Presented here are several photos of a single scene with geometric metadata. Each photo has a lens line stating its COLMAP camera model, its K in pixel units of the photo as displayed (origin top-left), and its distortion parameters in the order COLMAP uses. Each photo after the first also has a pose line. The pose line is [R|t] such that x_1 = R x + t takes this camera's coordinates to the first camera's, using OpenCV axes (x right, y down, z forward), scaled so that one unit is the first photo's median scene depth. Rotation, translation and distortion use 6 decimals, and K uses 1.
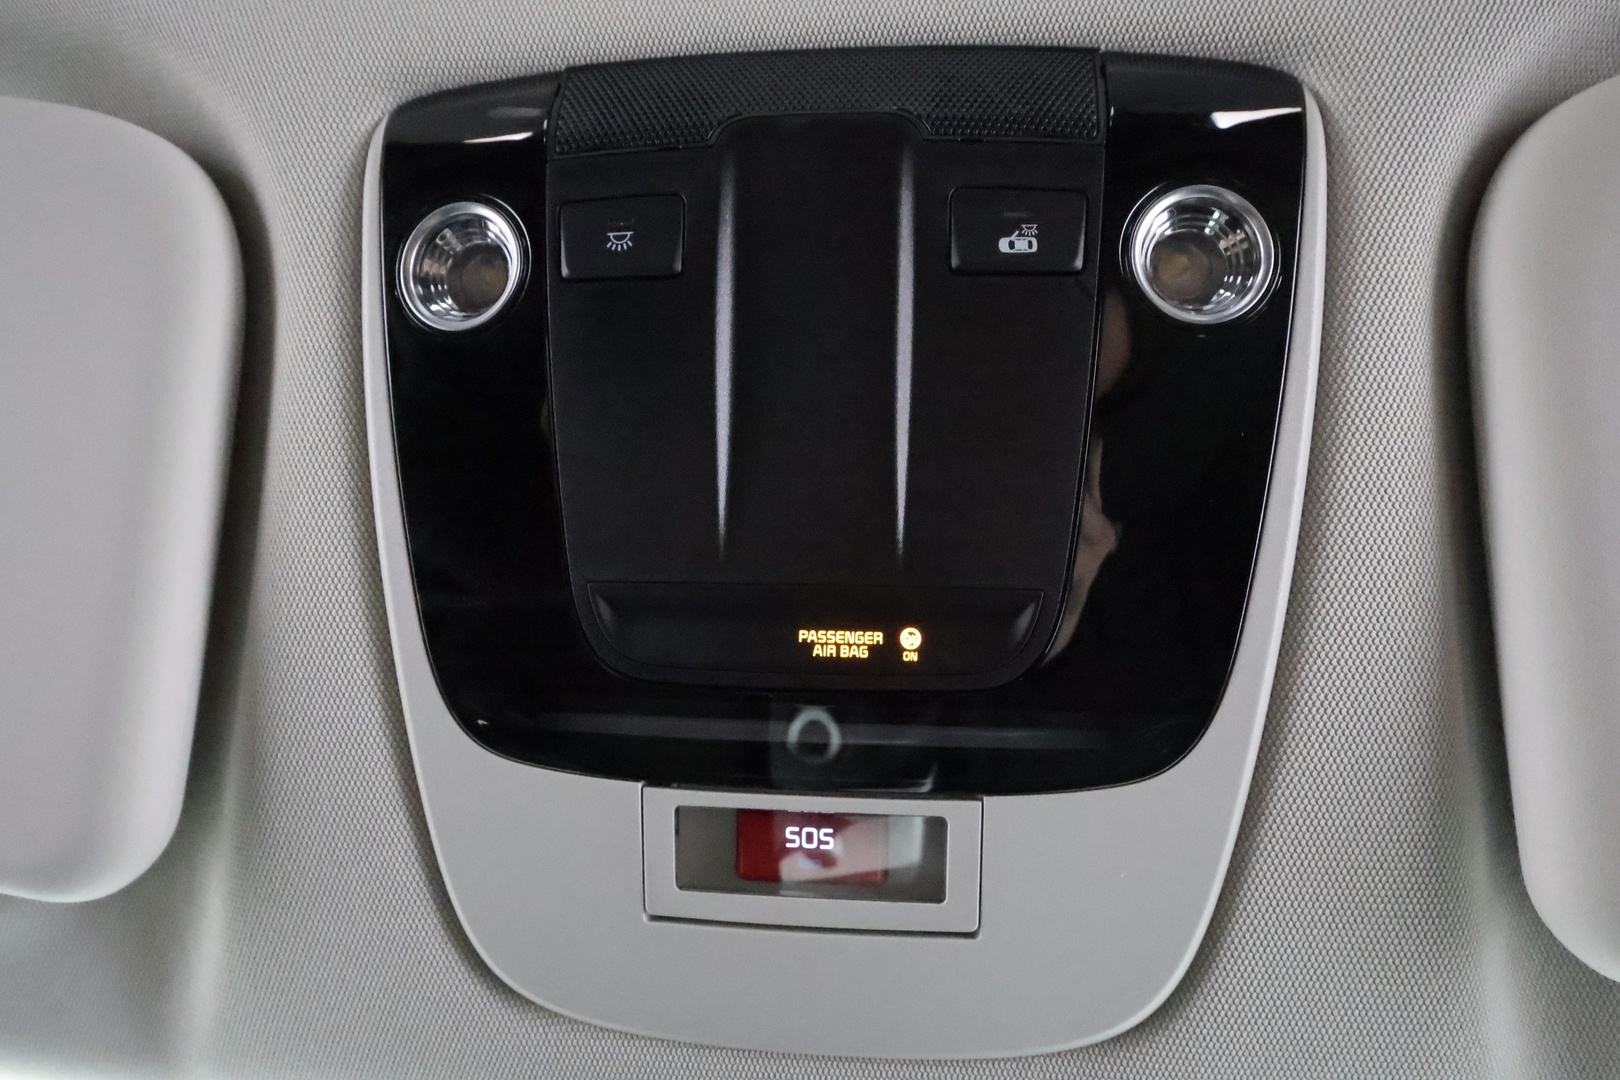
lens RADIAL K [[885.7, 0, 808.9], [0, 885.7, 539.7], [0, 0, 1]] dist [-0.003390, -0.000289]
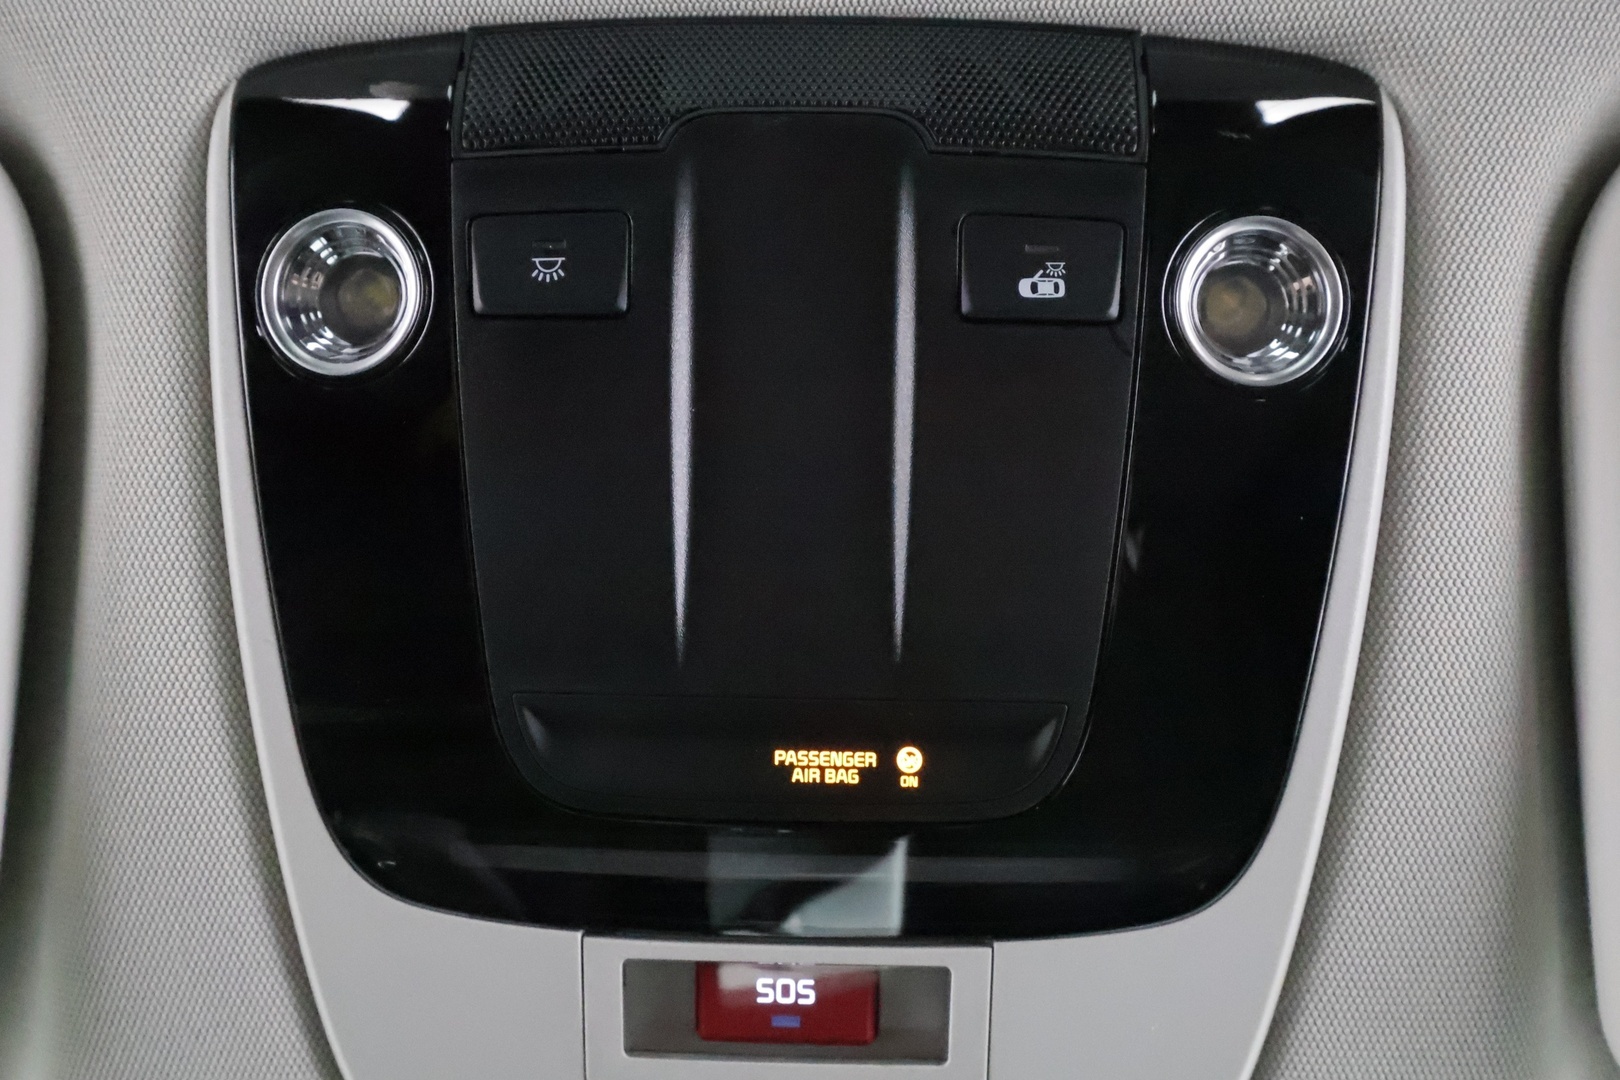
lens RADIAL K [[1166.3, 0, 807.7], [0, 1166.3, 540.7], [0, 0, 1]] dist [-0.003396, -0.002888]
pose [[0.997830, -0.004013, 0.065714, -0.050115], [0.000622, 0.998670, 0.051550, -0.146027], [-0.065833, -0.051397, 0.996506, -0.073475]]
